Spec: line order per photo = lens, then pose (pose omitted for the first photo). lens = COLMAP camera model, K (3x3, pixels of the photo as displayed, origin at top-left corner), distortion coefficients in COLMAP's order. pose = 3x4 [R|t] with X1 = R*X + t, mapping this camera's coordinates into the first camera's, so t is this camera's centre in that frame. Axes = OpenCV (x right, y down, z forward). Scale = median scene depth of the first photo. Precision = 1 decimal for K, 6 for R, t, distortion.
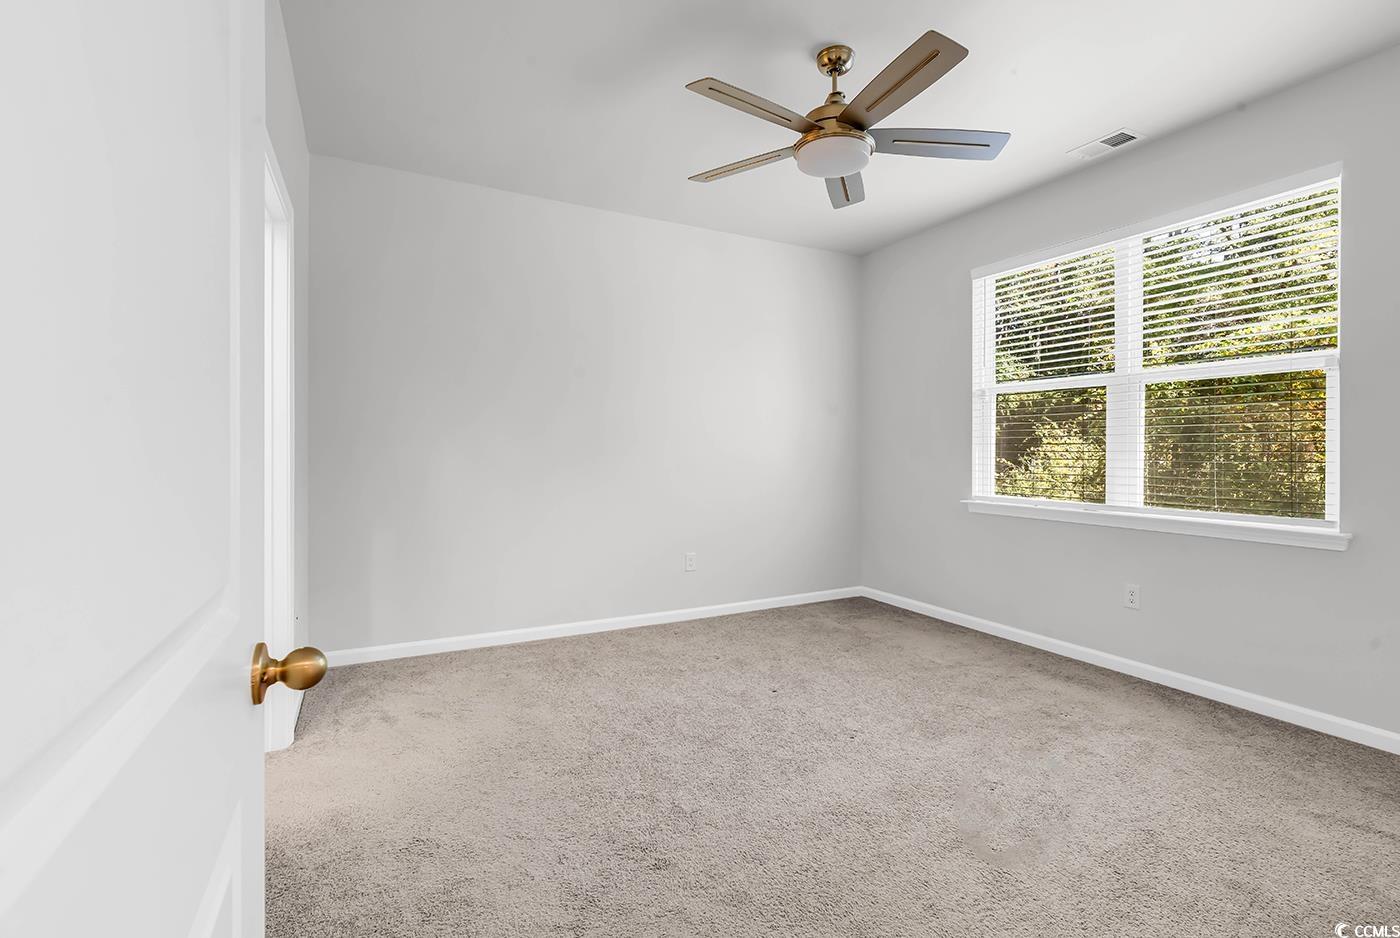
lens RADIAL K [[630.5, 0, 703.7], [0, 630.5, 448.7], [0, 0, 1]] dist [0.001358, -0.000326]
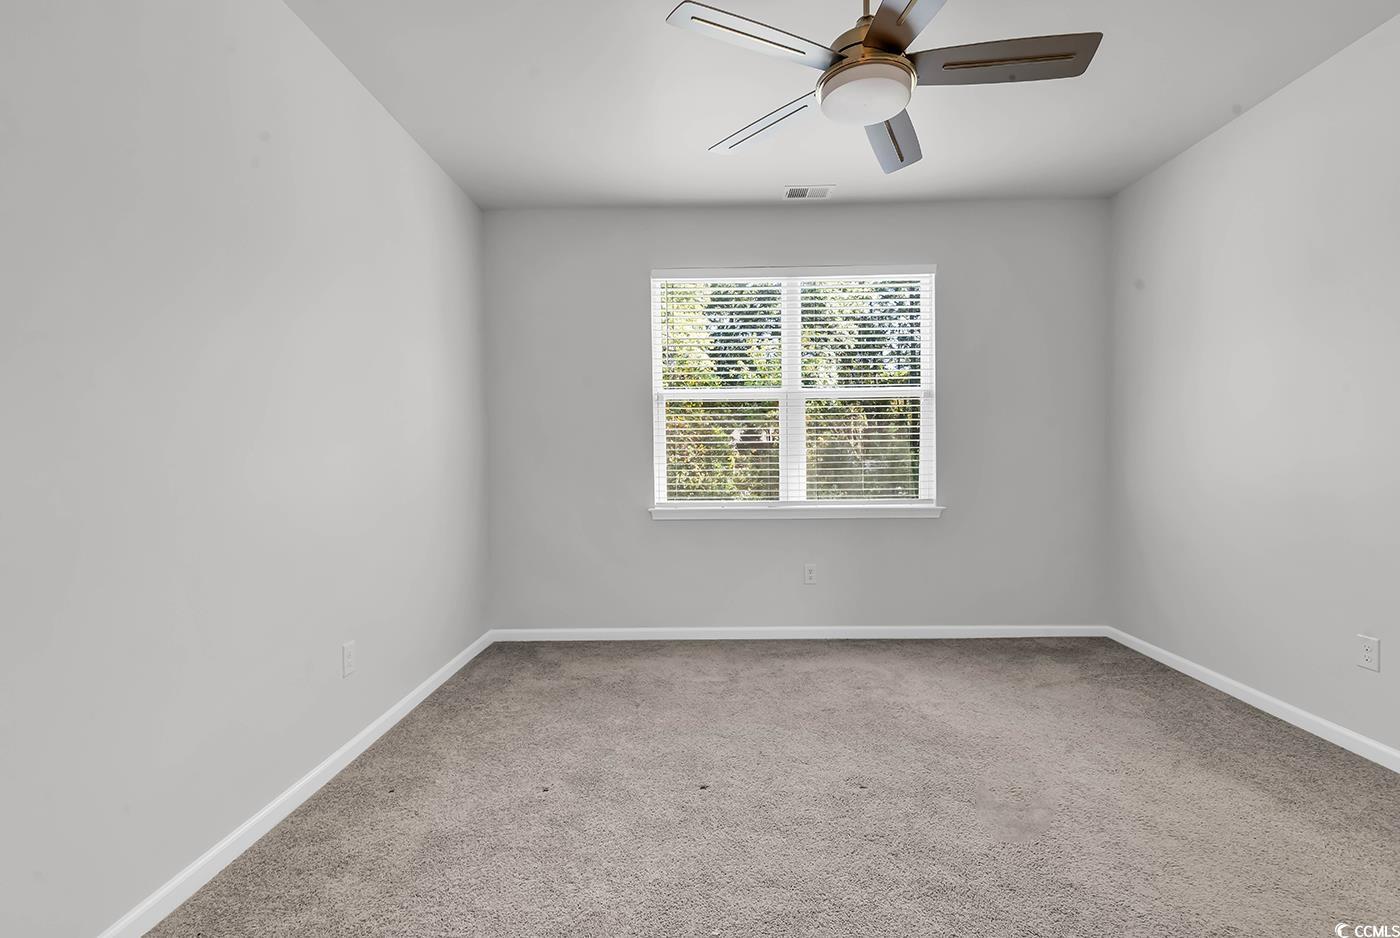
lens RADIAL K [[612.9, 0, 700.0], [0, 612.9, 469.0], [0, 0, 1]] dist [0.000390, -0.000092]
pose [[0.479516, -0.020677, 0.877289, -0.442925], [0.008372, 0.999785, 0.018988, 0.006658], [-0.877493, -0.001761, 0.479586, 0.599831]]
